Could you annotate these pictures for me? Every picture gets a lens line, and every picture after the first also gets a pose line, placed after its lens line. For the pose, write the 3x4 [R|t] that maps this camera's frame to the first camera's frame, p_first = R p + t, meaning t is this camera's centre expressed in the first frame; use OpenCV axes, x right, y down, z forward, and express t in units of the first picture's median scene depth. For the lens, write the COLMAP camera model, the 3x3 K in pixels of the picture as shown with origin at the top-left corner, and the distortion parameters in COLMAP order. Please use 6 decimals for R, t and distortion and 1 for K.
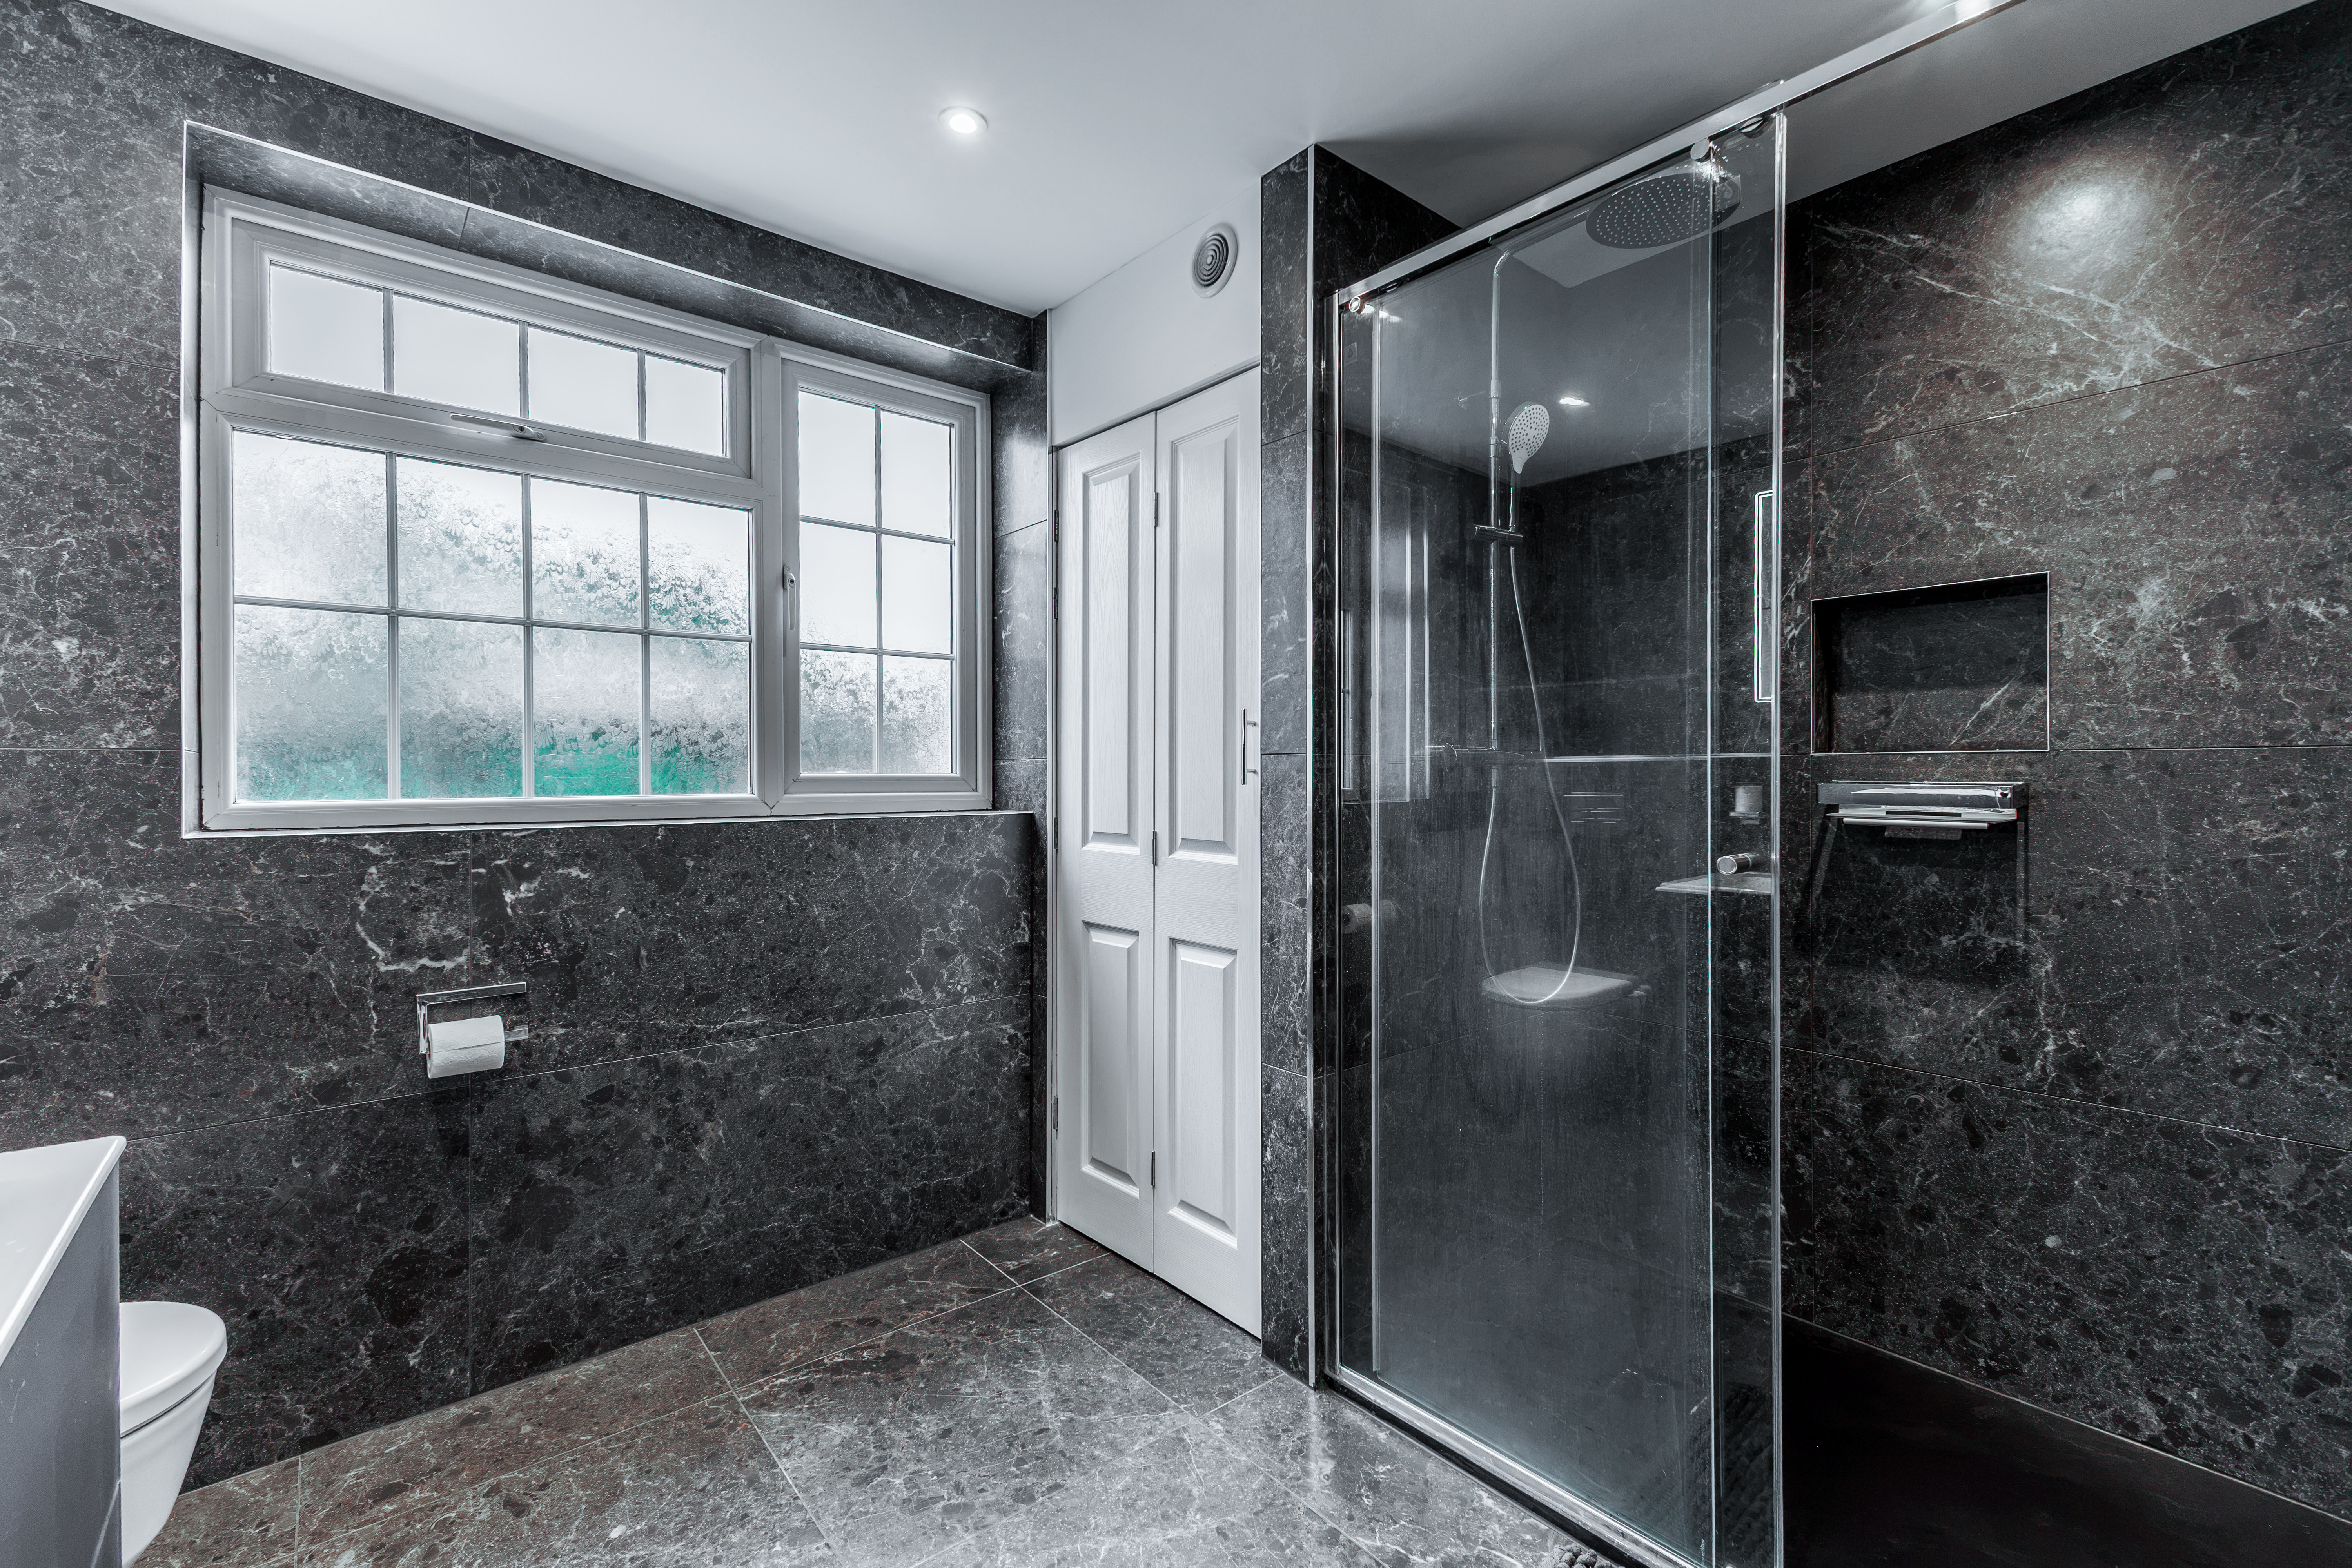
lens RADIAL K [[1021.5, 0, 1182.5], [0, 1021.5, 779.3], [0, 0, 1]] dist [0.001158, -0.000022]
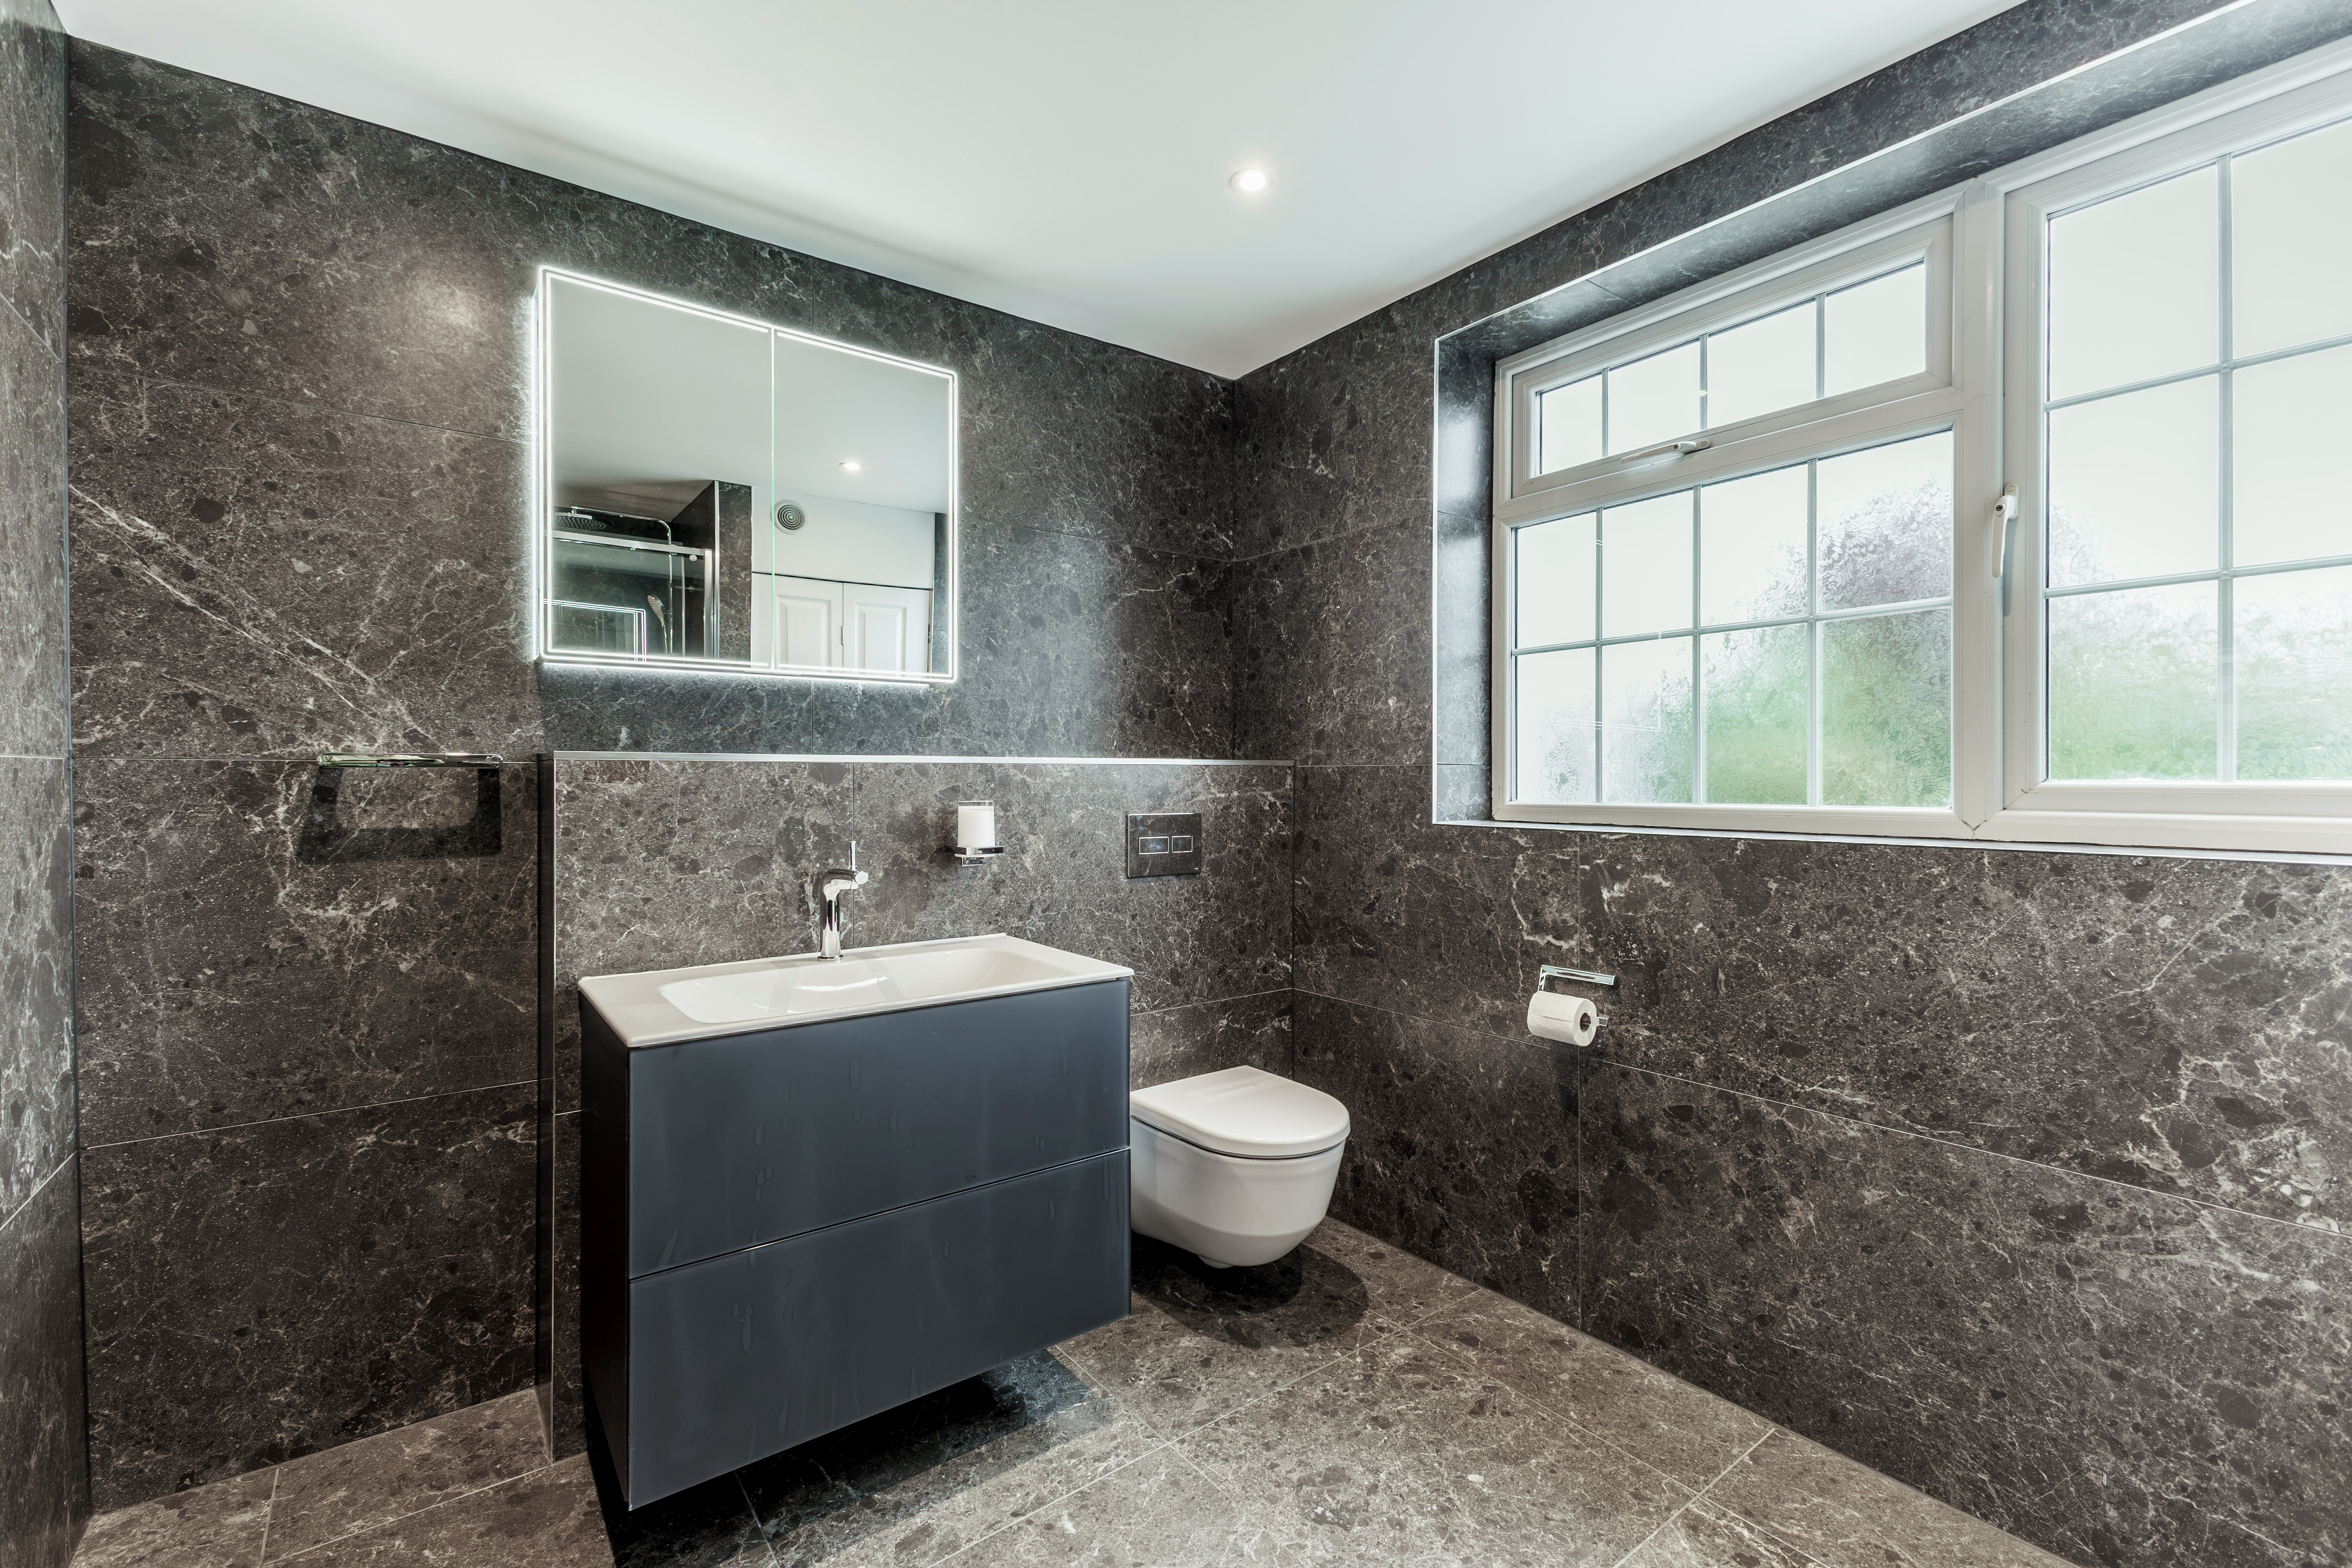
lens RADIAL K [[1021.5, 0, 1182.5], [0, 1021.5, 779.3], [0, 0, 1]] dist [0.001158, -0.000022]
pose [[-0.059237, 0.003167, -0.998239, 0.419986], [-0.004750, 0.999983, 0.003454, -0.008137], [0.998233, 0.004946, -0.059220, 0.572281]]
